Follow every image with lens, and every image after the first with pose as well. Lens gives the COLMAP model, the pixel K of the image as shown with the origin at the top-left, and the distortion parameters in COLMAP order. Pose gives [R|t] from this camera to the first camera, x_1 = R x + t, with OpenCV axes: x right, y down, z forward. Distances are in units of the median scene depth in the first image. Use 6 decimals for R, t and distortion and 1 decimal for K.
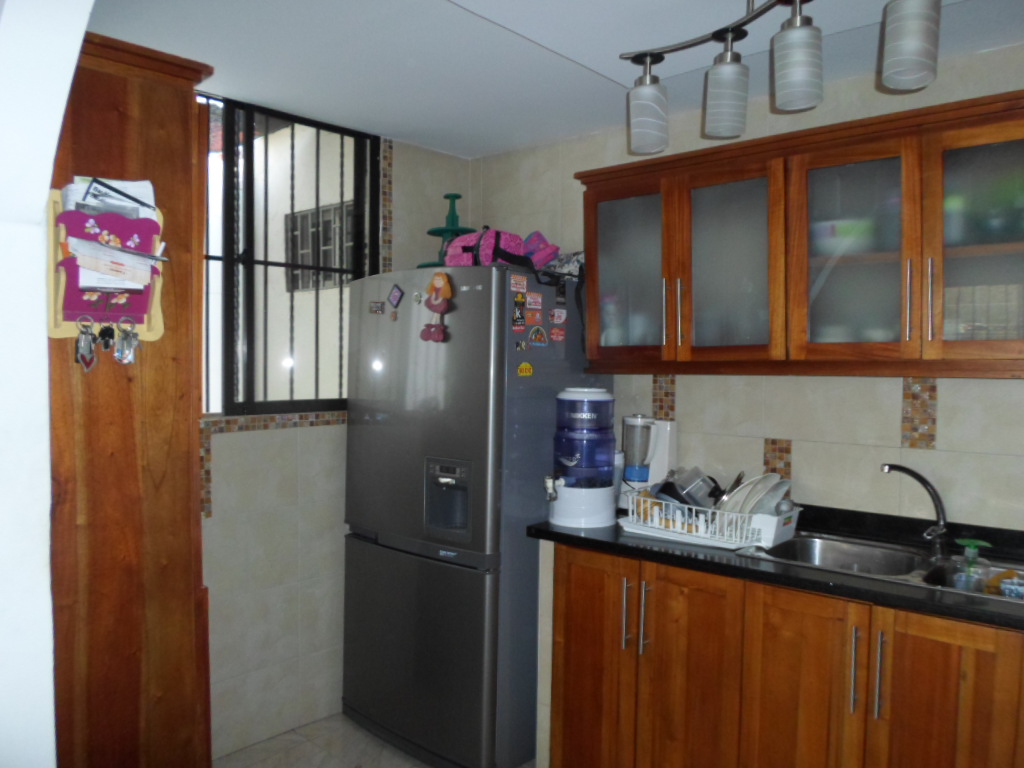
lens RADIAL K [[778.0, 0, 512.6], [0, 778.0, 386.4], [0, 0, 1]] dist [-0.027985, -0.011689]
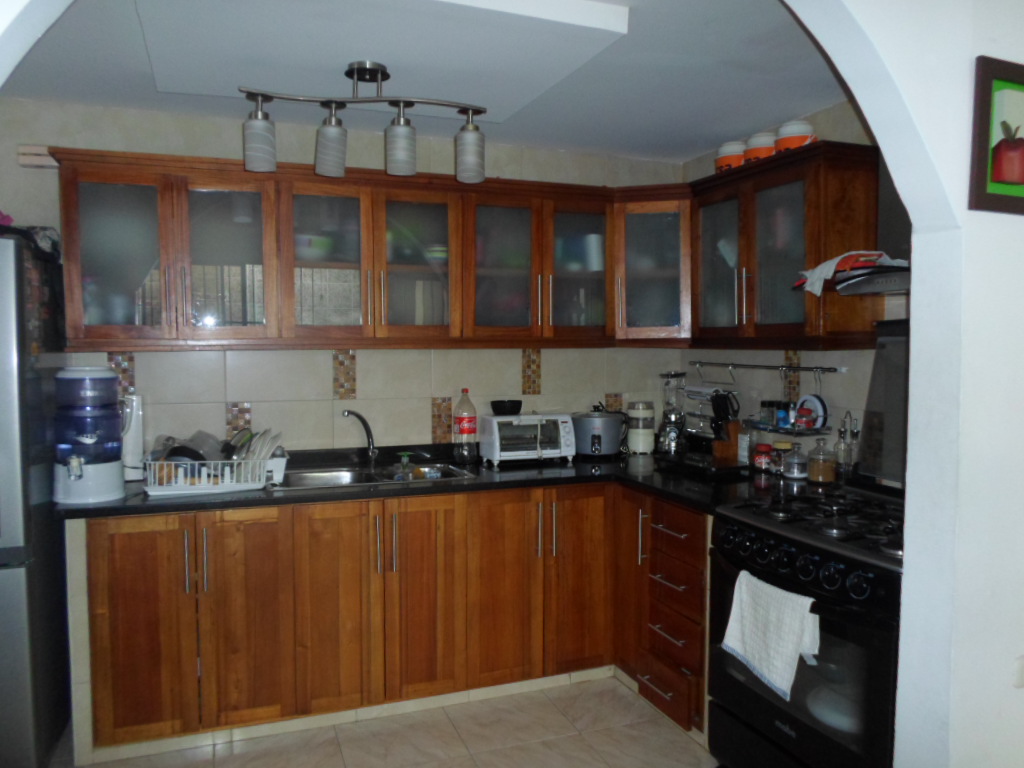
lens RADIAL K [[778.0, 0, 512.9], [0, 778.0, 382.5], [0, 0, 1]] dist [-0.027985, -0.011689]
pose [[0.470997, -0.052834, 0.880551, -0.622211], [0.027715, 0.998598, 0.045093, -0.007790], [-0.881699, 0.003166, 0.471801, 0.042545]]
